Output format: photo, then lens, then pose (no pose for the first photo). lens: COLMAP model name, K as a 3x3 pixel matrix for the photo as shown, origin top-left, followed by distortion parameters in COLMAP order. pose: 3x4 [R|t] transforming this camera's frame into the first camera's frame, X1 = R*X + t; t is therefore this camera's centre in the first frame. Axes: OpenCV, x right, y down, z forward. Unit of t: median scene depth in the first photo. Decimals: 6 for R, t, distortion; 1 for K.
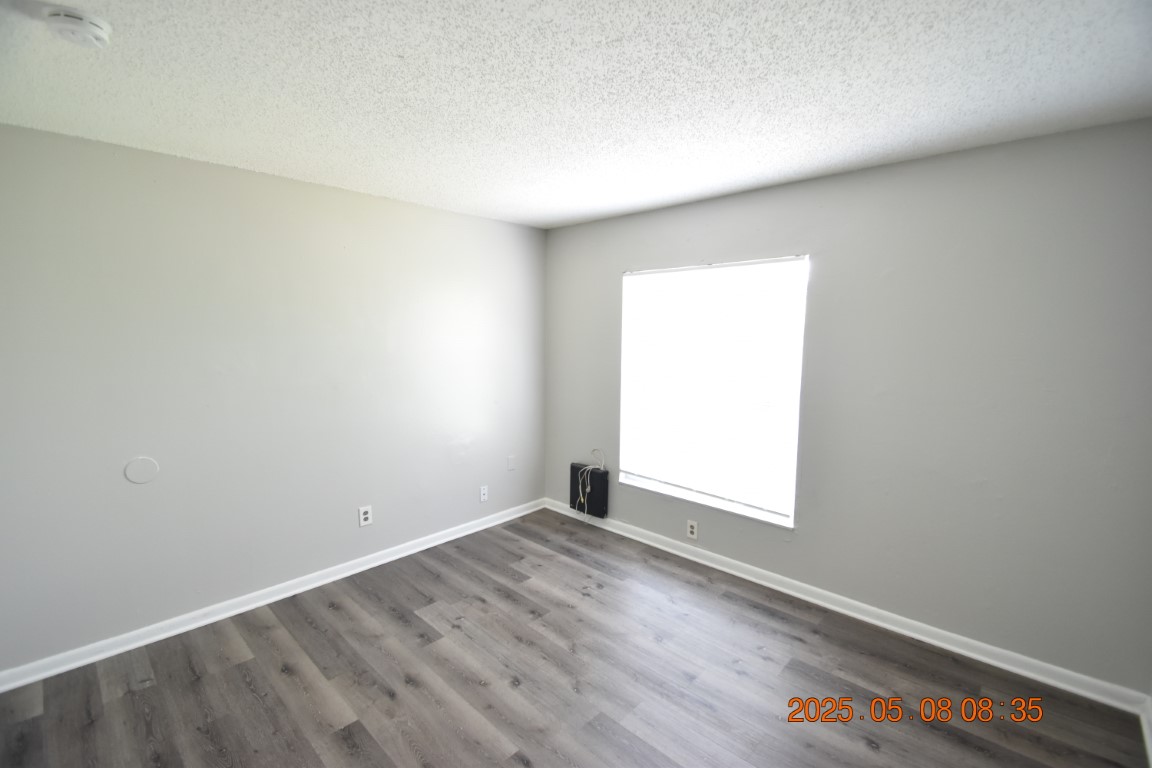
lens RADIAL K [[501.6, 0, 576.7], [0, 501.6, 384.7], [0, 0, 1]] dist [0.009324, -0.013211]
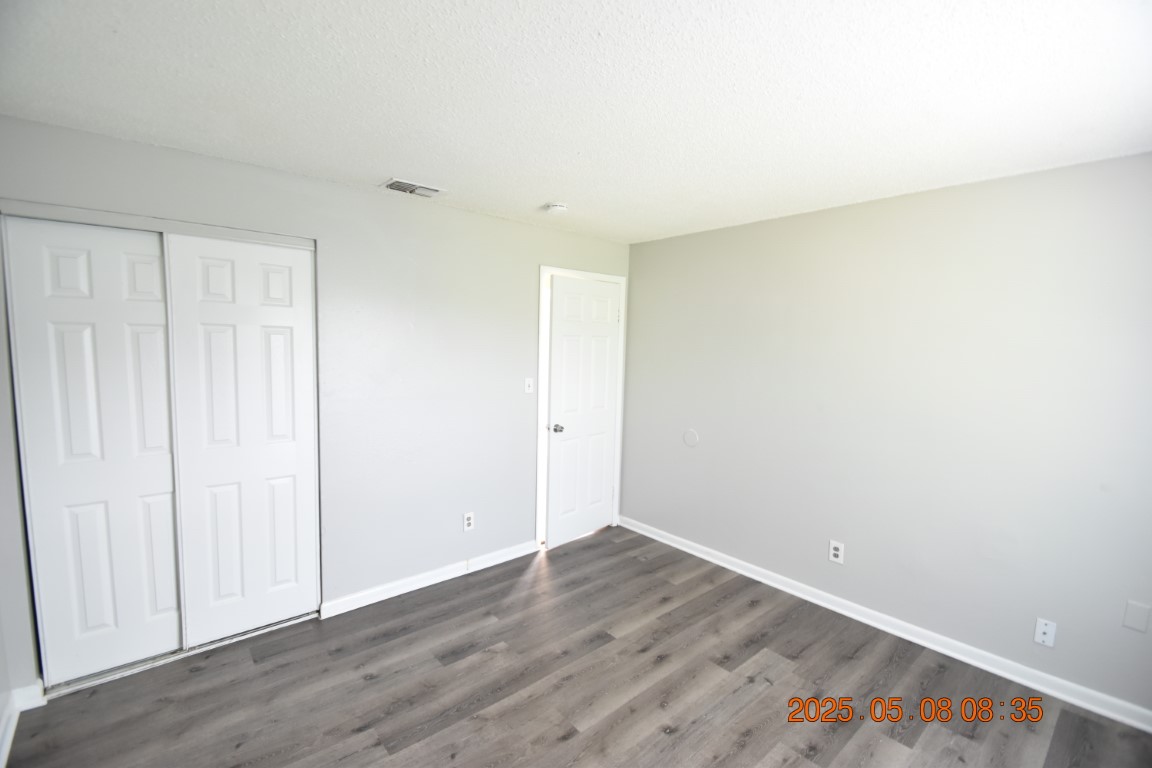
lens RADIAL K [[501.6, 0, 578.7], [0, 501.6, 387.3], [0, 0, 1]] dist [0.009324, -0.013211]
pose [[-0.103853, 0.078784, -0.991467, 0.598484], [-0.123746, 0.988089, 0.091477, -0.075651], [0.986865, 0.132190, -0.092866, 0.655627]]
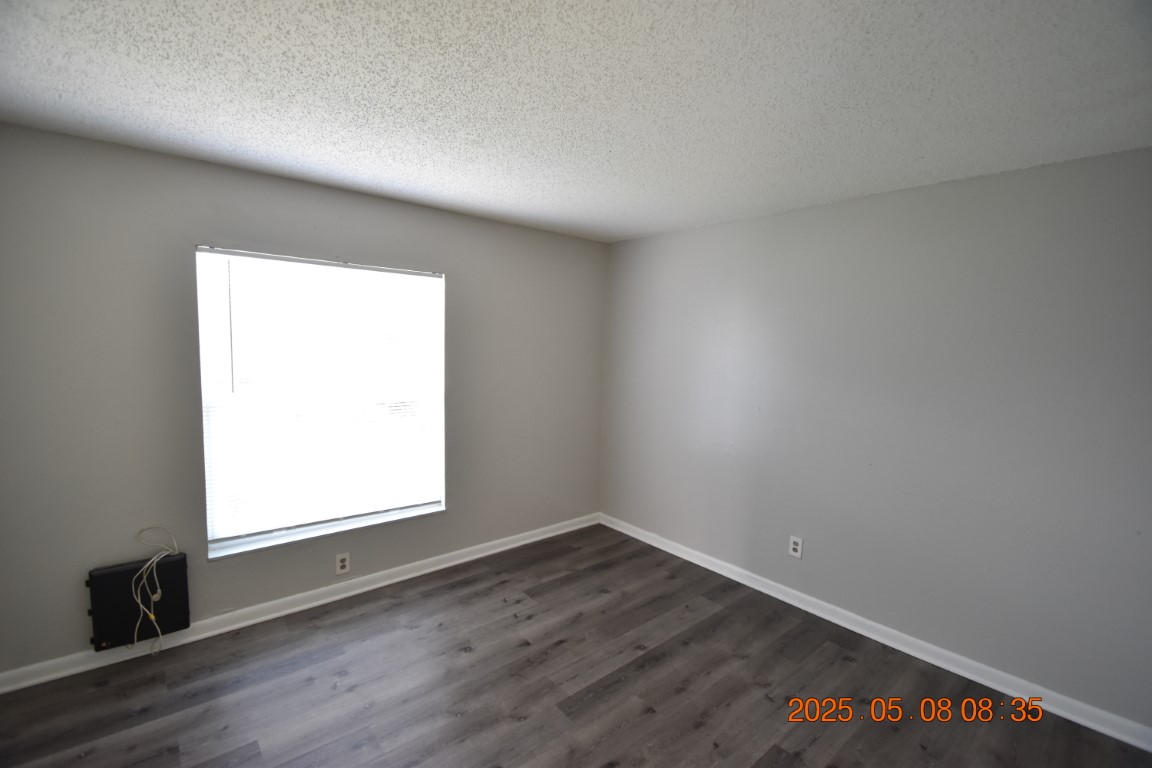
lens RADIAL K [[501.6, 0, 569.9], [0, 501.6, 390.8], [0, 0, 1]] dist [0.009324, -0.013211]
pose [[0.118086, -0.105735, 0.987358, -0.673336], [0.075971, 0.992363, 0.097185, -0.079861], [-0.990093, 0.063534, 0.125217, 0.575502]]
